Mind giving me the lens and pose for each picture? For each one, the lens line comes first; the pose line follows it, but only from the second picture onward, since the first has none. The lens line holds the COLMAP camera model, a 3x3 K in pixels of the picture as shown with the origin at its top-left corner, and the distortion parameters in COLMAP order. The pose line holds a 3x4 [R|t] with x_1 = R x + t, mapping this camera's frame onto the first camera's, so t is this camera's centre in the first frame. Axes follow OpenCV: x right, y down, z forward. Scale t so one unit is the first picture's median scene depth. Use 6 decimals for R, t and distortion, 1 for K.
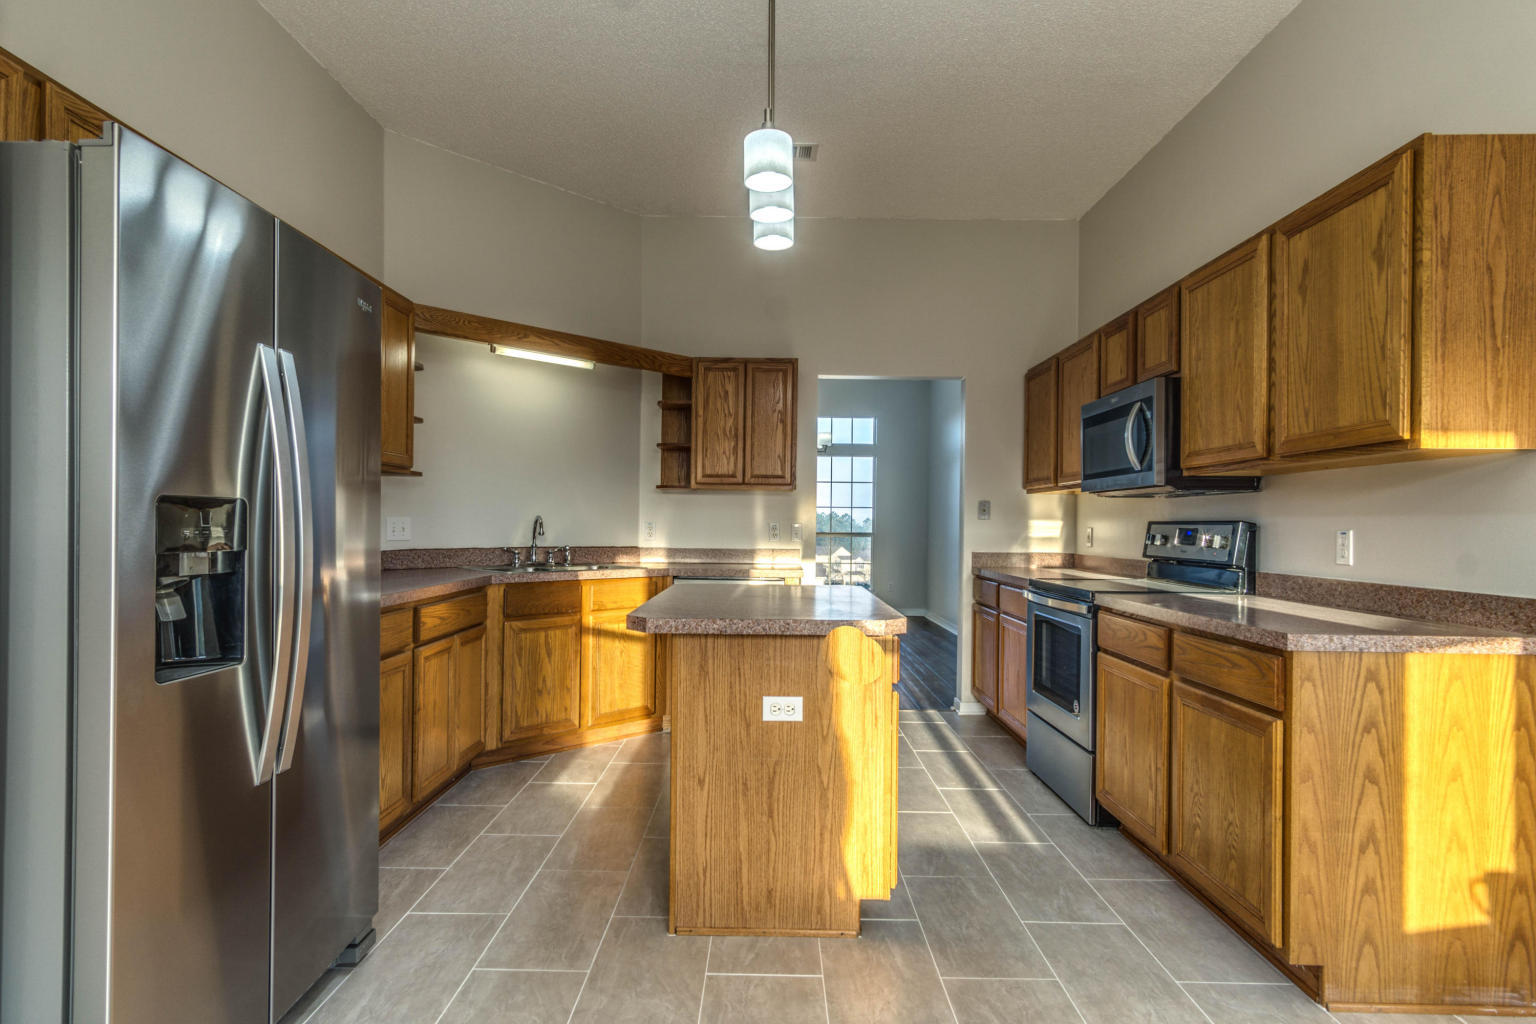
lens RADIAL K [[817.2, 0, 763.6], [0, 817.2, 522.5], [0, 0, 1]] dist [0.004881, 0.002450]
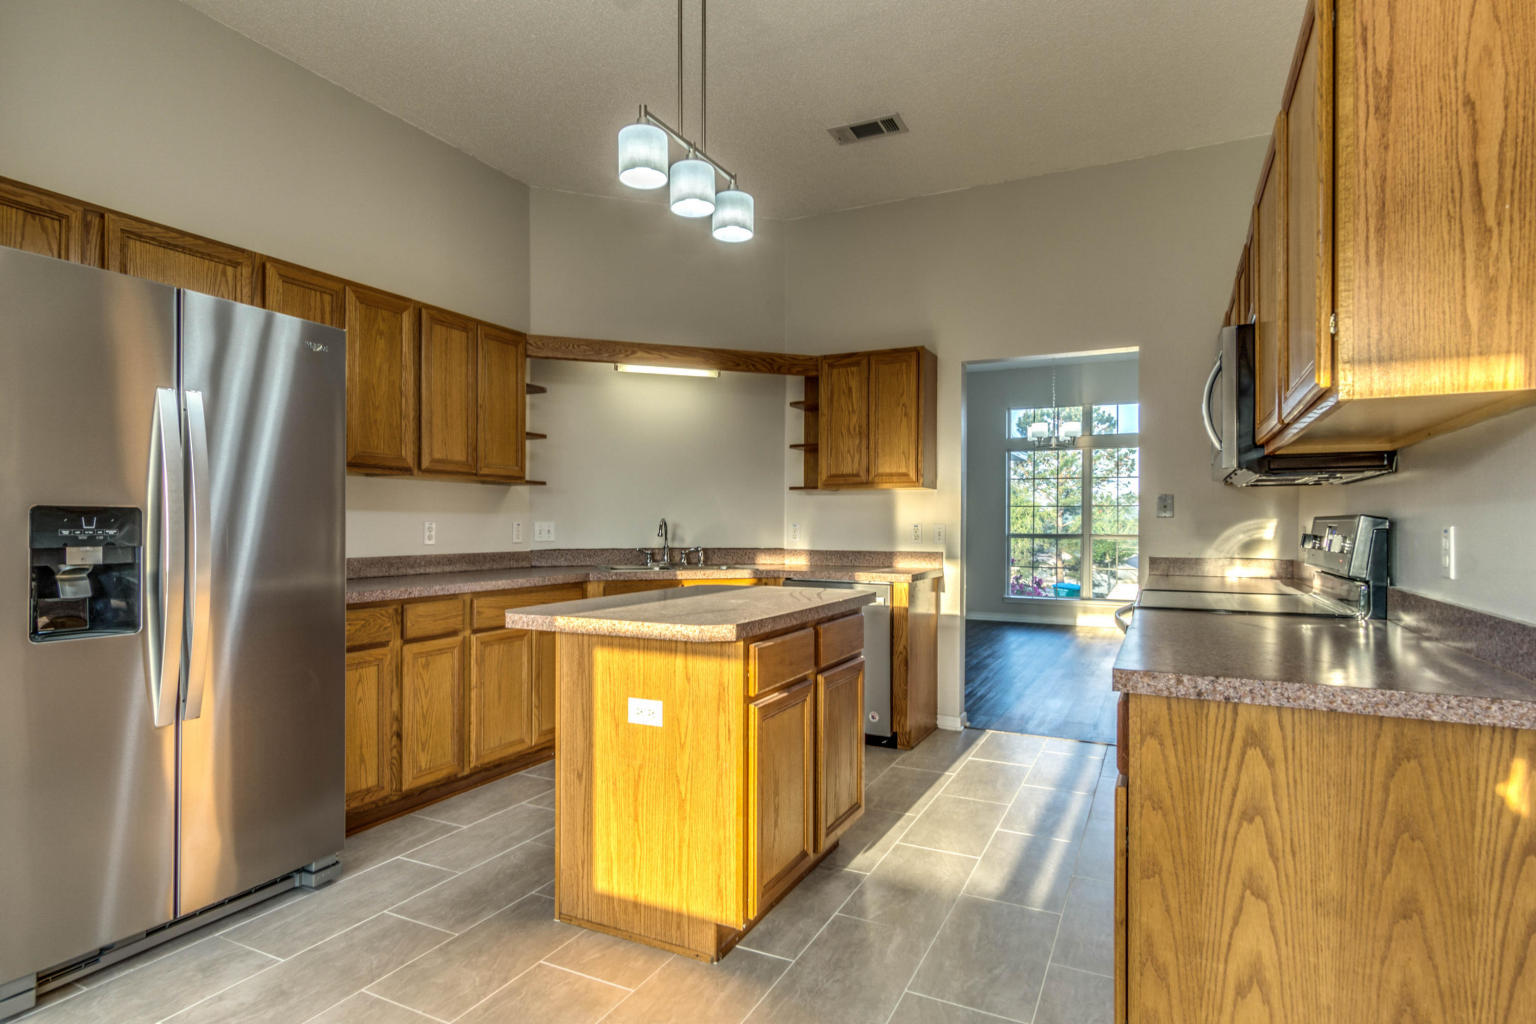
lens RADIAL K [[817.2, 0, 763.6], [0, 817.2, 522.5], [0, 0, 1]] dist [0.004881, 0.002450]
pose [[0.898354, -0.009003, -0.439179, 0.673723], [0.007436, 0.999958, -0.005289, 0.007601], [0.439209, 0.001486, 0.898384, 0.208267]]
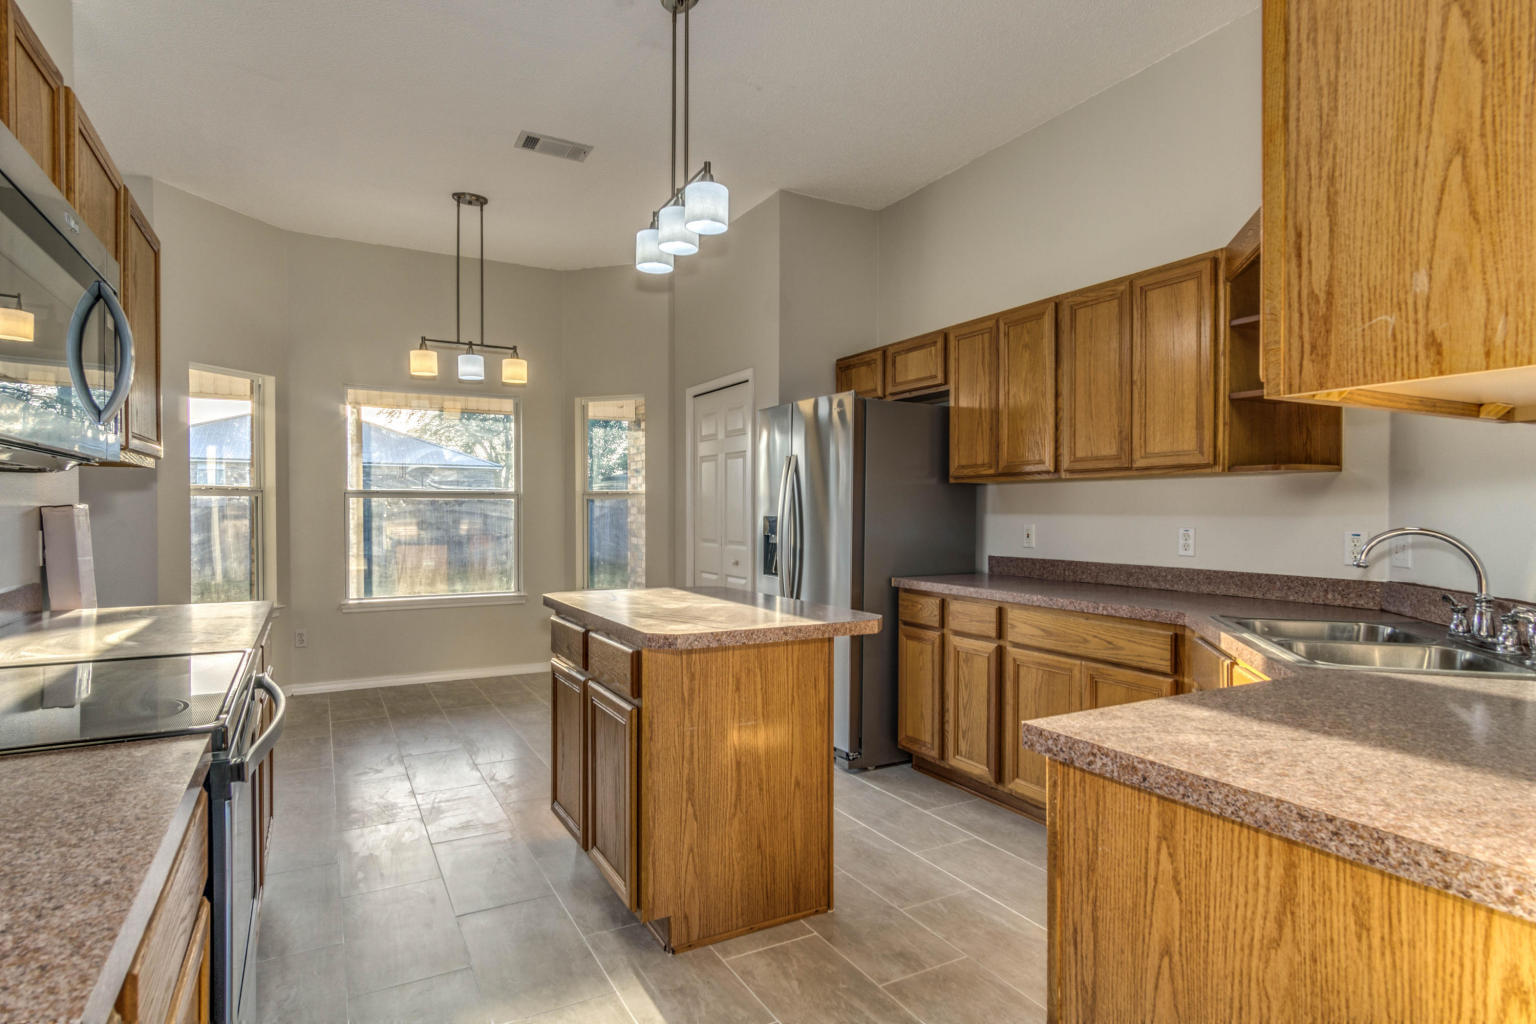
lens RADIAL K [[817.2, 0, 763.6], [0, 817.2, 522.5], [0, 0, 1]] dist [0.004881, 0.002450]
pose [[-0.870968, -0.007043, -0.491290, 0.586357], [-0.011577, 0.999914, 0.006190, -0.020988], [0.491204, 0.011079, -0.870974, 2.643455]]
